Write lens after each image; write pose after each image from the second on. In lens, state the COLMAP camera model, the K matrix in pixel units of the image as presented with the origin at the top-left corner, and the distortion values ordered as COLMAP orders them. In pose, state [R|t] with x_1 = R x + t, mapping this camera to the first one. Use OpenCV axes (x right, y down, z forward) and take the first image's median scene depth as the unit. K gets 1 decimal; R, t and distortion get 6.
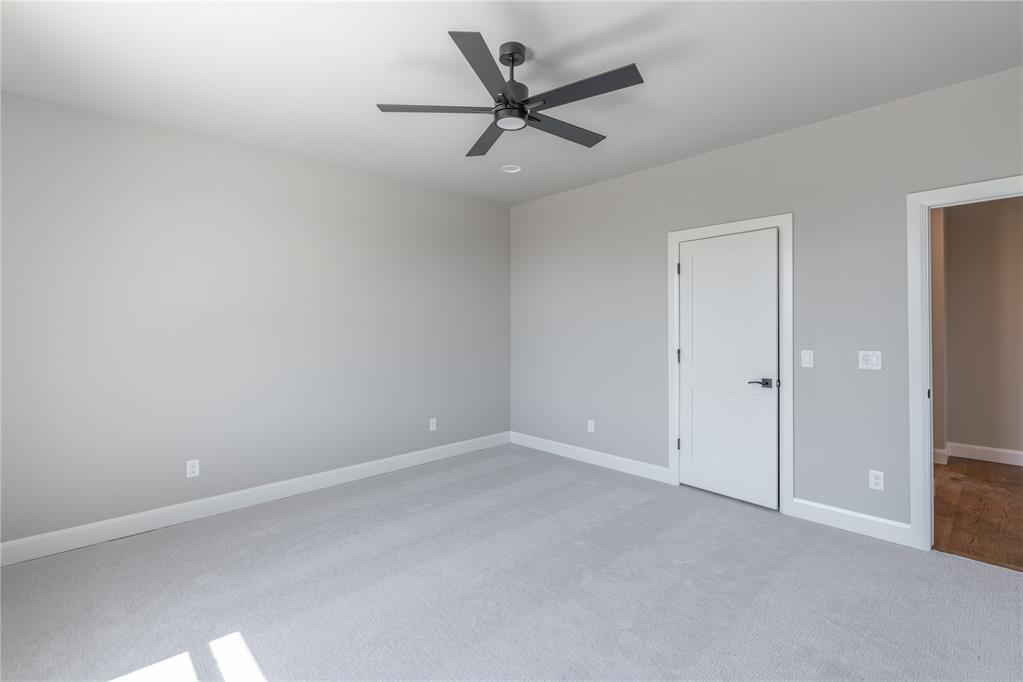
lens RADIAL K [[465.5, 0, 514.2], [0, 465.5, 332.1], [0, 0, 1]] dist [-0.004229, 0.001701]
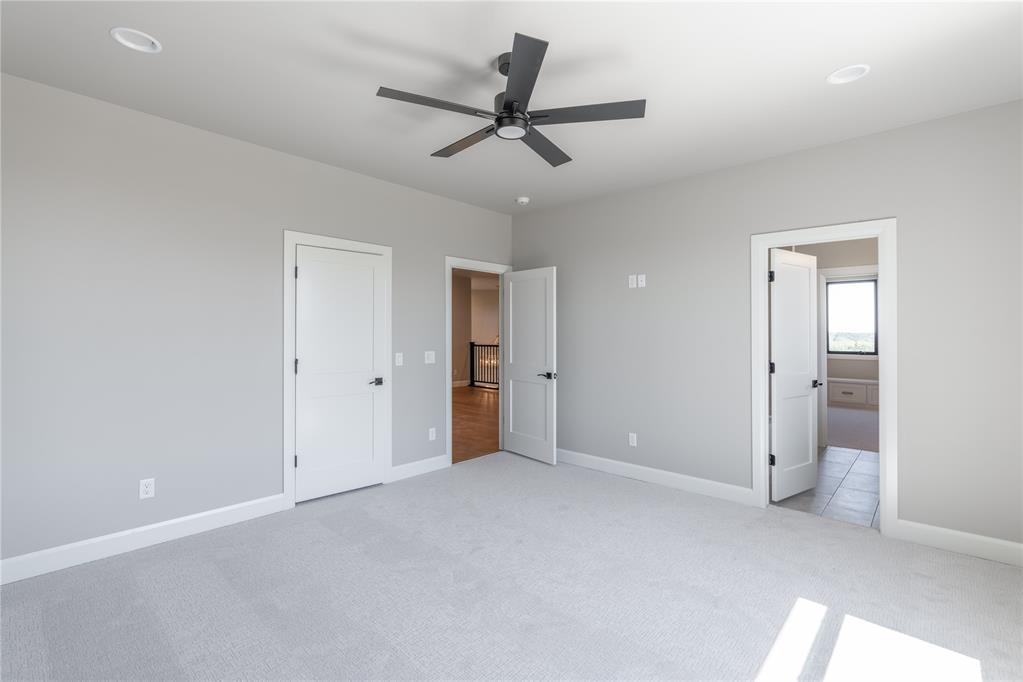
lens RADIAL K [[465.5, 0, 512.8], [0, 465.5, 335.5], [0, 0, 1]] dist [-0.004229, 0.001701]
pose [[-0.063157, 0.002469, 0.998001, -0.616590], [0.006037, 0.999980, -0.002091, -0.005343], [-0.997985, 0.005893, -0.063171, 0.643664]]
